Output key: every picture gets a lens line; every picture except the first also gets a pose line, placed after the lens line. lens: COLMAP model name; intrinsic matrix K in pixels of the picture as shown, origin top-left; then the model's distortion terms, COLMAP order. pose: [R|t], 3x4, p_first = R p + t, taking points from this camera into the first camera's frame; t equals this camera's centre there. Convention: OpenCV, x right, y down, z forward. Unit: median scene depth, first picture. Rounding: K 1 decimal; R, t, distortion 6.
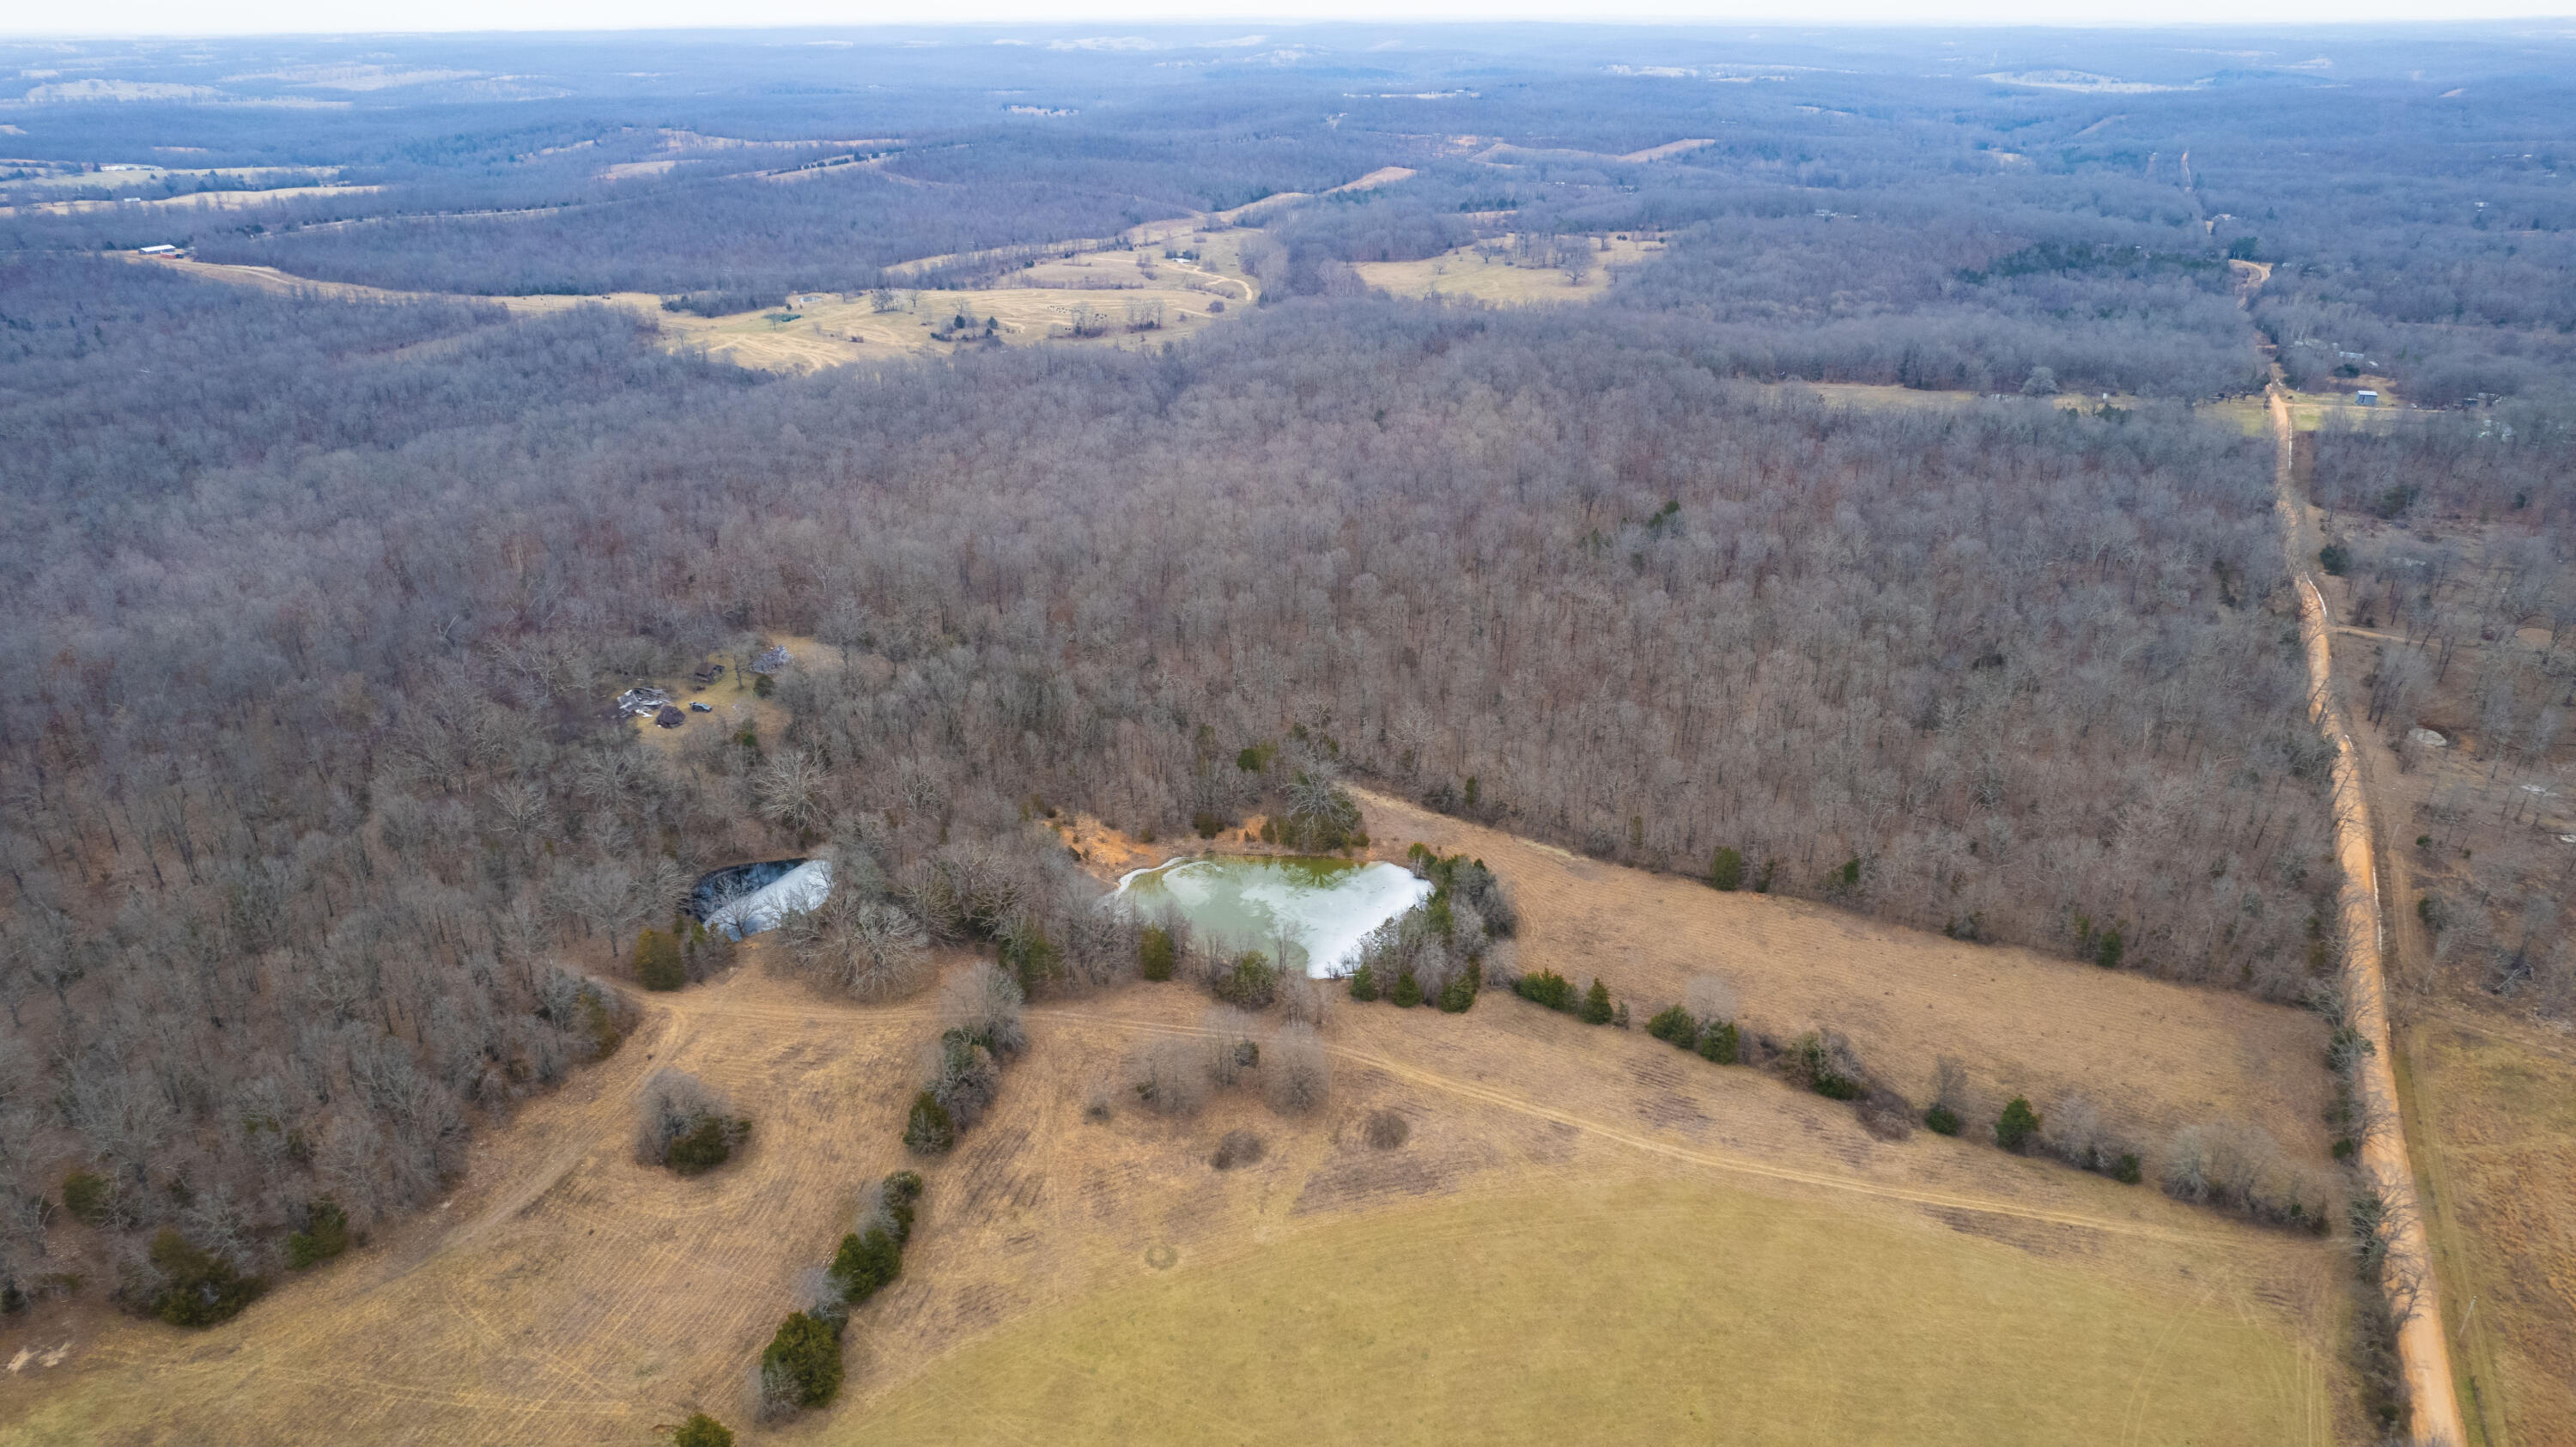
lens RADIAL K [[1651.4, 0, 1293.3], [0, 1651.4, 722.9], [0, 0, 1]] dist [-0.081980, 0.075917]
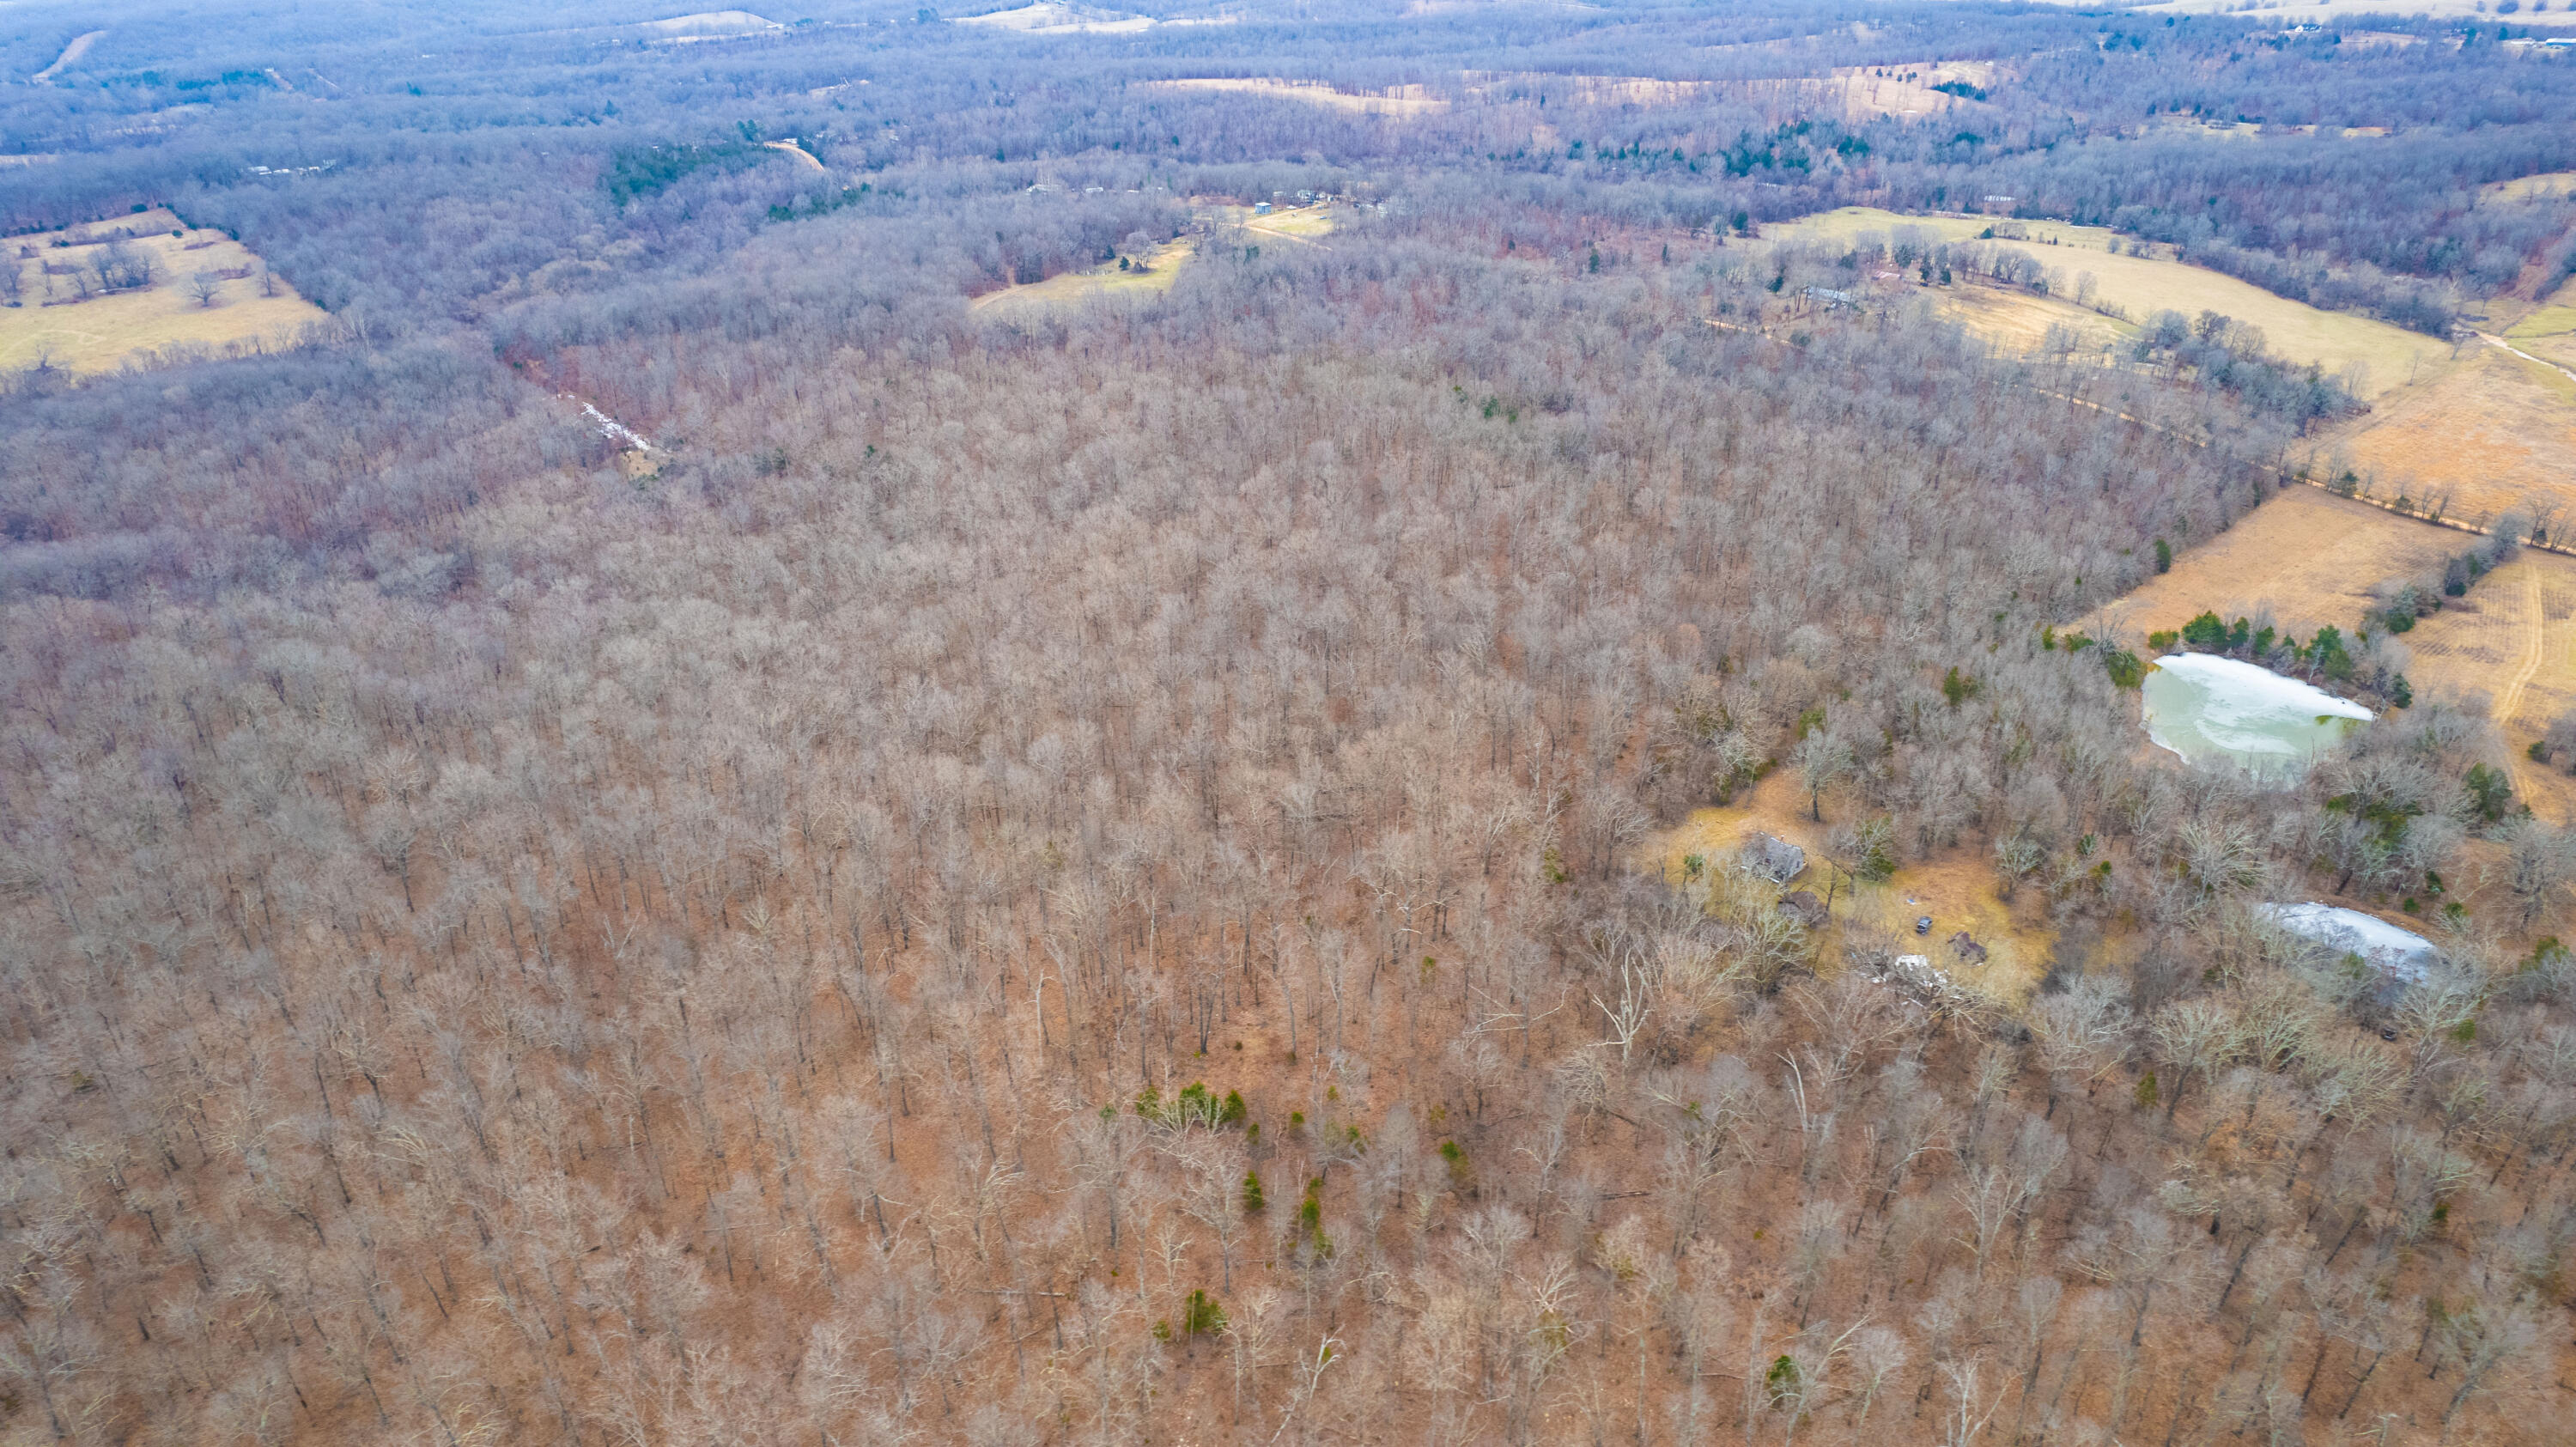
lens RADIAL K [[1651.4, 0, 1290.2], [0, 1651.4, 716.2], [0, 0, 1]] dist [-0.081980, 0.075917]
pose [[0.353867, -0.419568, 0.835907, -1.075963], [0.381865, 0.880664, 0.280376, -0.411286], [-0.853790, 0.219988, 0.471856, 0.970219]]
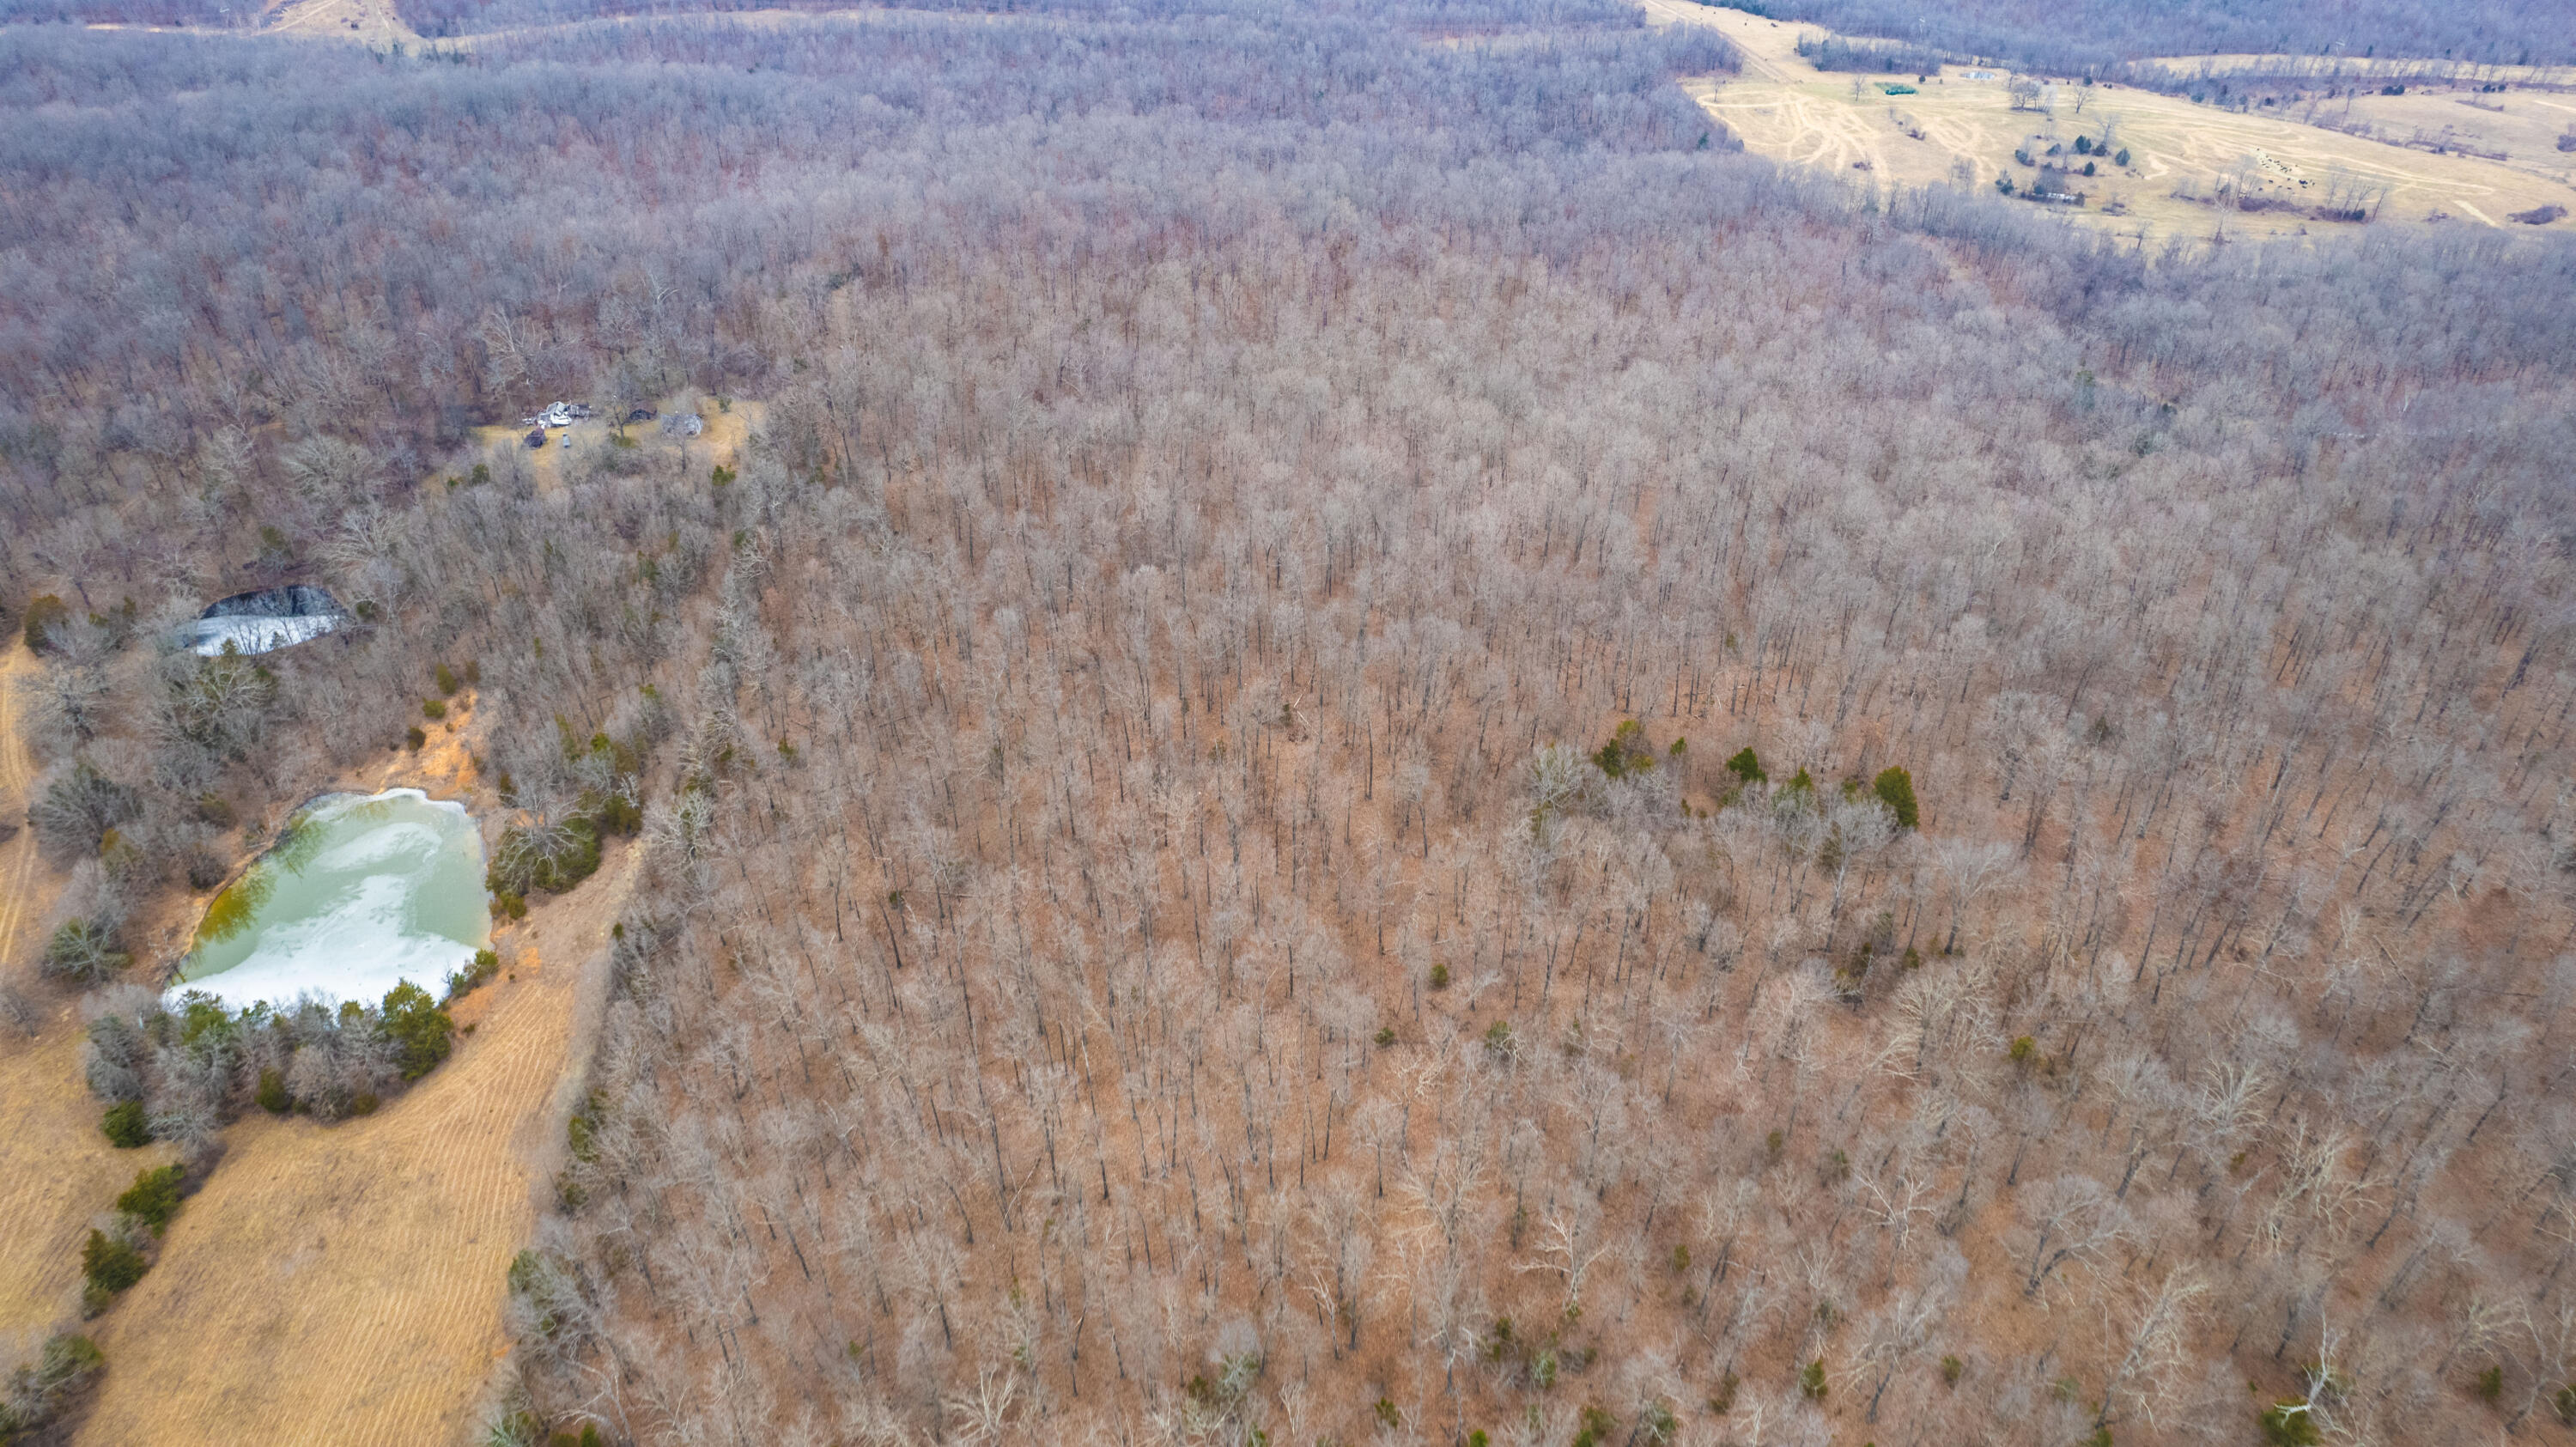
lens RADIAL K [[1651.4, 0, 1286.7], [0, 1651.4, 720.7], [0, 0, 1]] dist [-0.081980, 0.075917]
pose [[0.540255, 0.468588, -0.698964, 0.695840], [-0.350103, 0.880477, 0.319668, -0.356936], [0.765214, 0.072007, 0.639736, 0.785780]]
